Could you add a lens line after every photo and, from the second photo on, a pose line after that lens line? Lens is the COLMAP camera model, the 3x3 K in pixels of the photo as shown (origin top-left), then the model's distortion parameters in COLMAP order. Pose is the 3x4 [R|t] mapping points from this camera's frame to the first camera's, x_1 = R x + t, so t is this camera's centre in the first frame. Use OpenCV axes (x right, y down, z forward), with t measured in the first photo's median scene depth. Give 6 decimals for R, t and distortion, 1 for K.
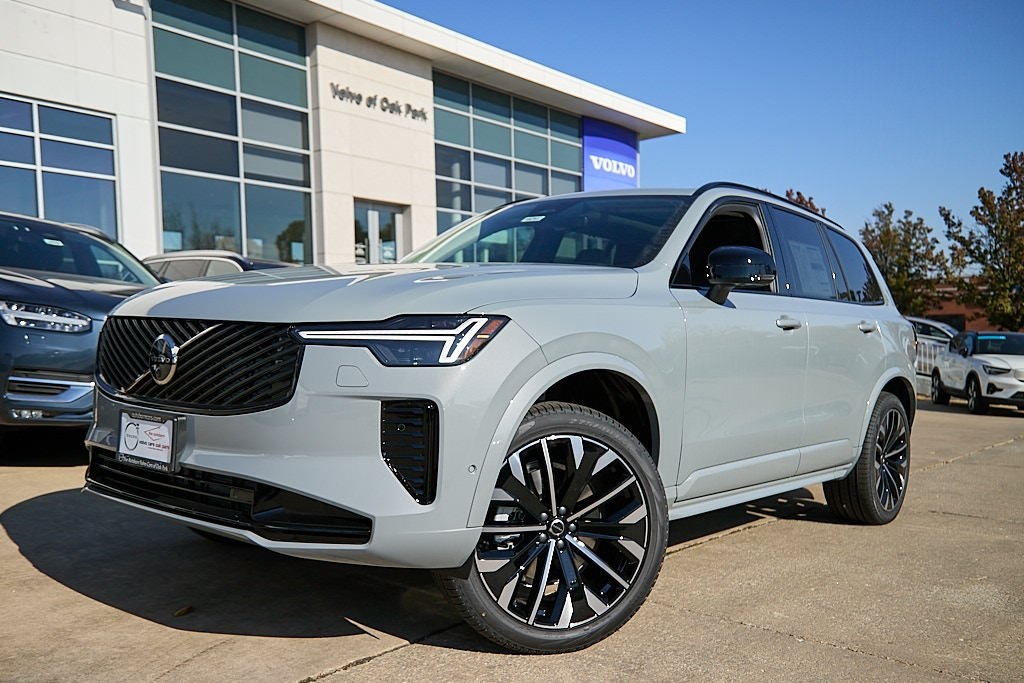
lens RADIAL K [[849.6, 0, 512.5], [0, 849.6, 341.2], [0, 0, 1]] dist [0.107650, -0.010554]
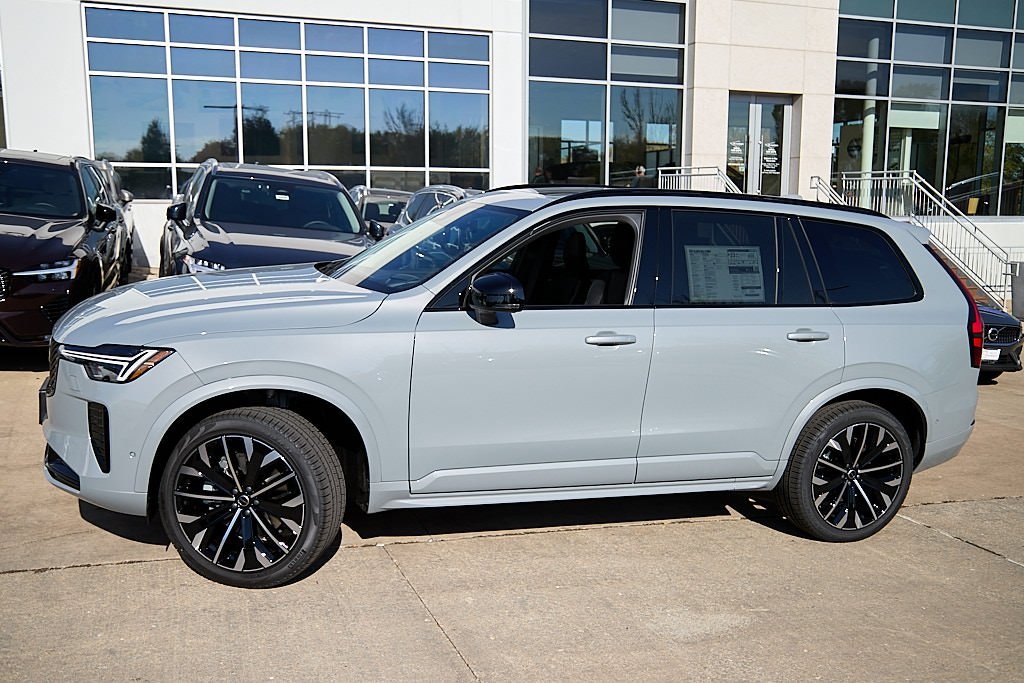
lens RADIAL K [[931.5, 0, 512.3], [0, 931.5, 340.5], [0, 0, 1]] dist [-0.023127, 0.003454]
pose [[0.864500, 0.090063, -0.494498, 0.638528], [-0.027929, 0.990903, 0.131647, -0.134981], [0.501856, -0.099997, 0.859151, -0.012115]]
